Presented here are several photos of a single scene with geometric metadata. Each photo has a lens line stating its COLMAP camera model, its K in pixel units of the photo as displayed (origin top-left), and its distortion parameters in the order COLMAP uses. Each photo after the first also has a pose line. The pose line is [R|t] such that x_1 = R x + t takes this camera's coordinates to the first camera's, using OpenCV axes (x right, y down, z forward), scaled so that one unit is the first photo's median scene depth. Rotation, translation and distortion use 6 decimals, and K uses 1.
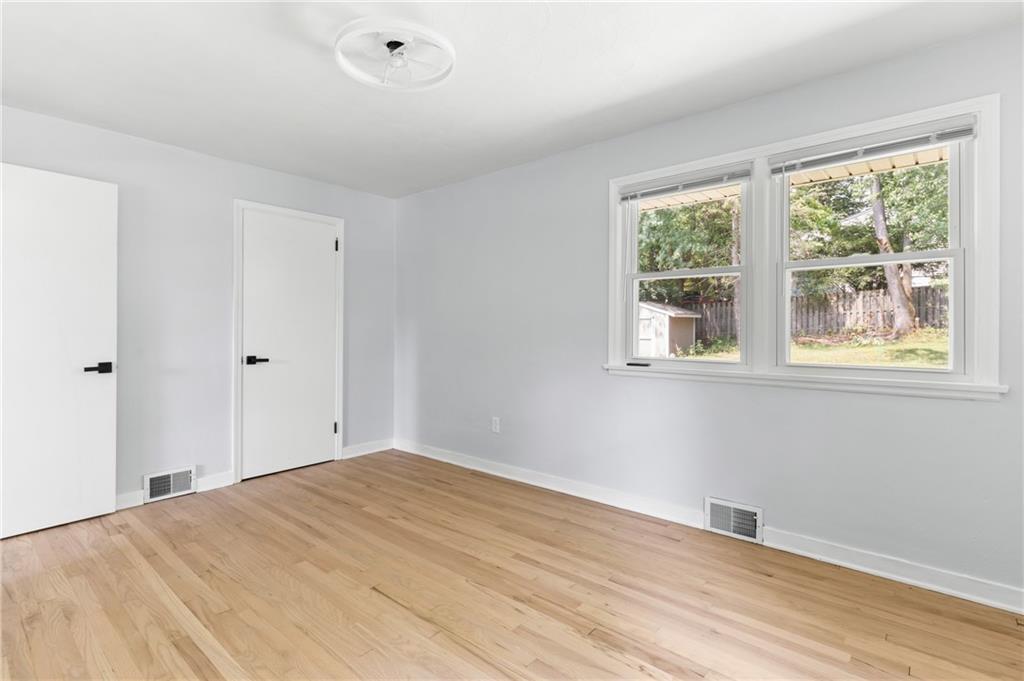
lens RADIAL K [[489.0, 0, 510.6], [0, 489.0, 329.4], [0, 0, 1]] dist [-0.001275, 0.000025]
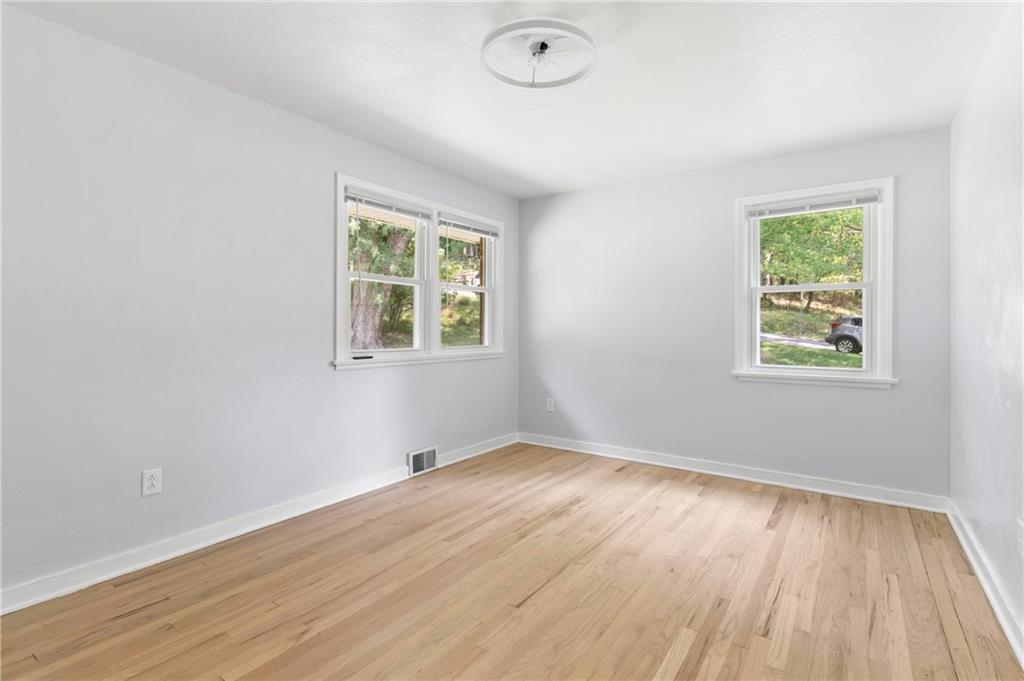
lens RADIAL K [[486.4, 0, 508.0], [0, 486.4, 326.7], [0, 0, 1]] dist [-0.002442, -0.000179]
pose [[-0.090147, -0.001098, 0.995928, -1.059034], [-0.005819, 0.999983, 0.000576, 0.002298], [-0.995911, -0.005744, -0.090152, 0.982951]]
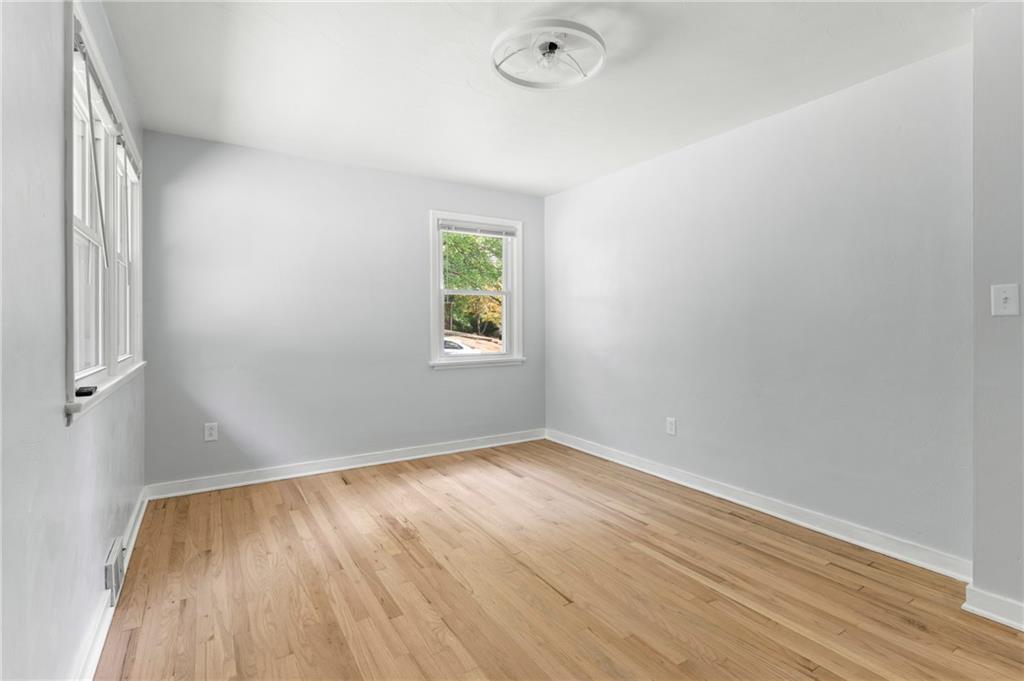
lens RADIAL K [[489.0, 0, 510.6], [0, 489.0, 329.4], [0, 0, 1]] dist [-0.001275, 0.000025]
pose [[-0.954553, -0.005657, 0.297987, -0.397486], [-0.002343, 0.999931, 0.011478, 0.001225], [-0.298031, 0.010258, -0.954501, 1.706004]]
